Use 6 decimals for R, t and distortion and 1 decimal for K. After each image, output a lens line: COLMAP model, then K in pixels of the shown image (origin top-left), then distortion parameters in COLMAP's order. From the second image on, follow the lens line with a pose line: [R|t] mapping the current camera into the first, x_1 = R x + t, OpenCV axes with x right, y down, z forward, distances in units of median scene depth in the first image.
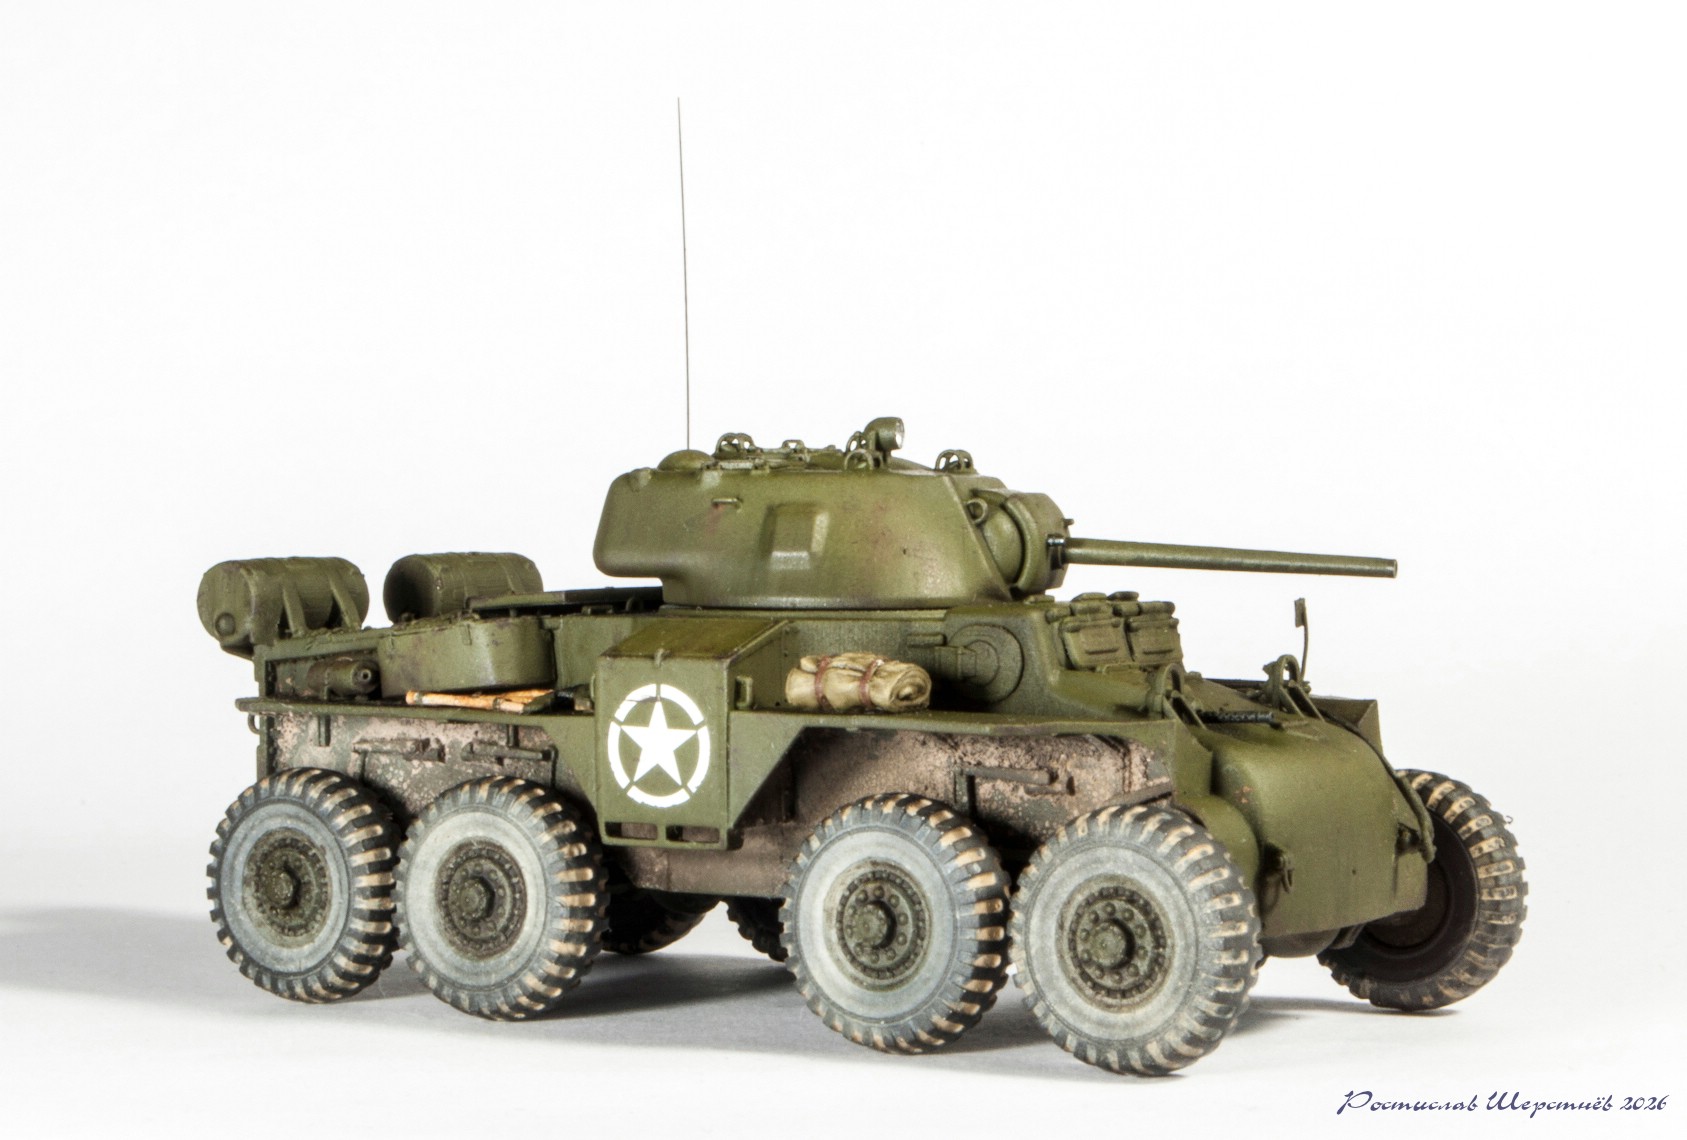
lens RADIAL K [[4377.6, 0, 846.1], [0, 4377.6, 567.6], [0, 0, 1]] dist [-0.048348, 0.000000]
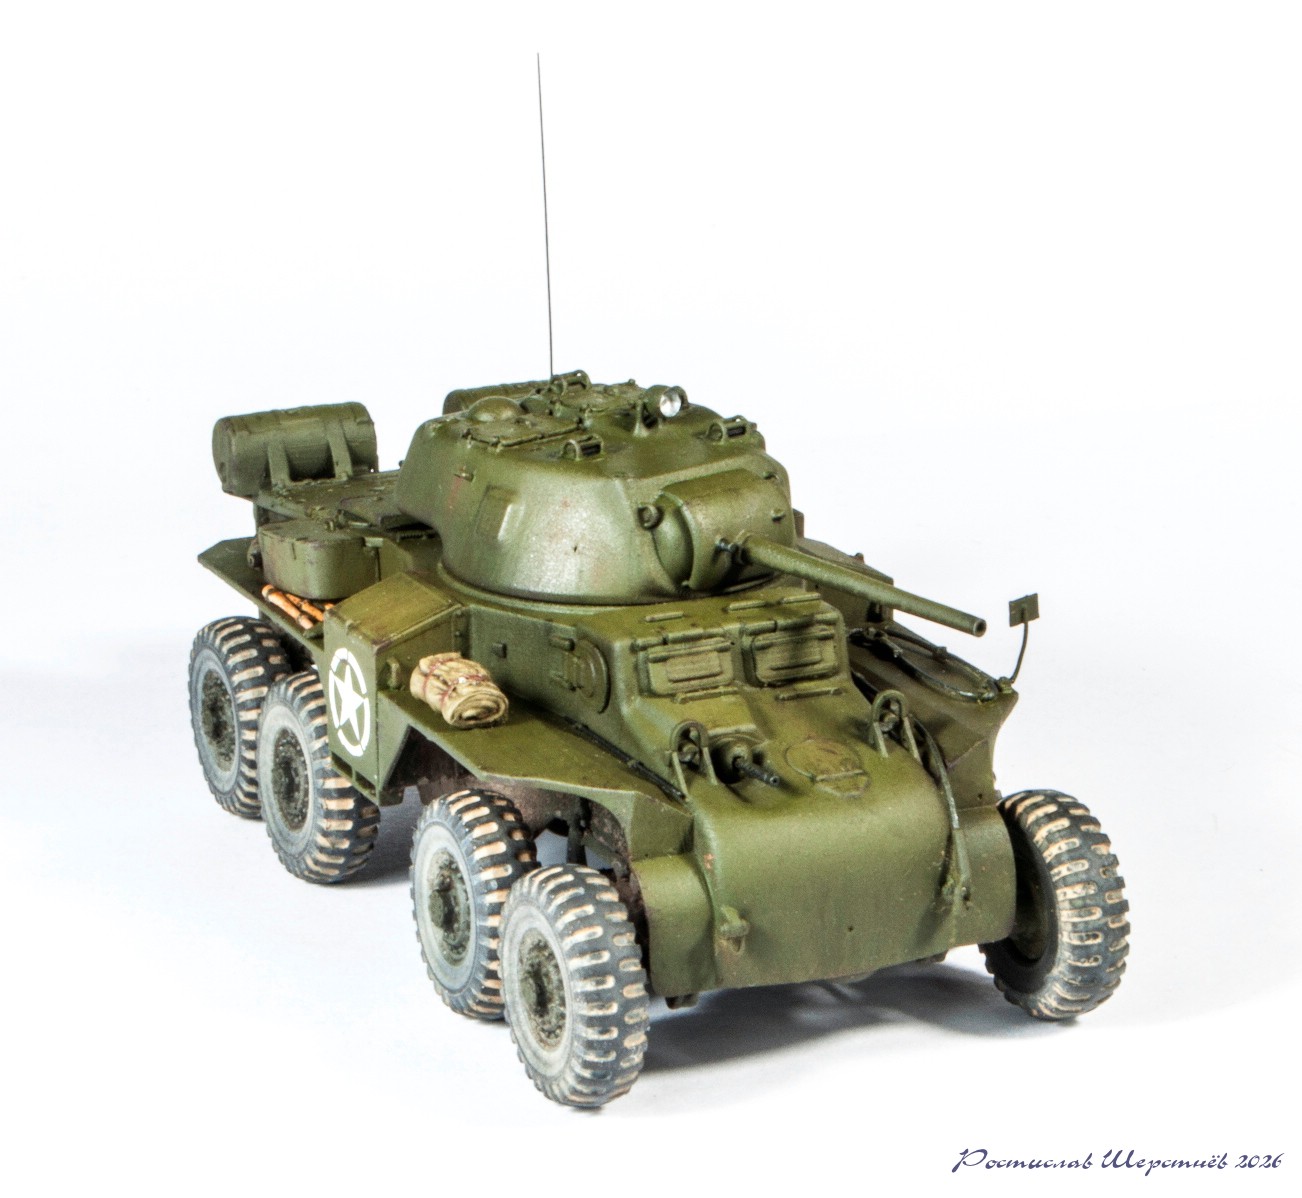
lens RADIAL K [[4506.4, 0, 650.1], [0, 4506.4, 599.7], [0, 0, 1]] dist [0.137746, 0.000000]
pose [[0.858117, 0.142055, -0.493412, 0.583557], [-0.009107, 0.965026, 0.261996, -0.285182], [0.513373, -0.220330, 0.829399, 0.073609]]
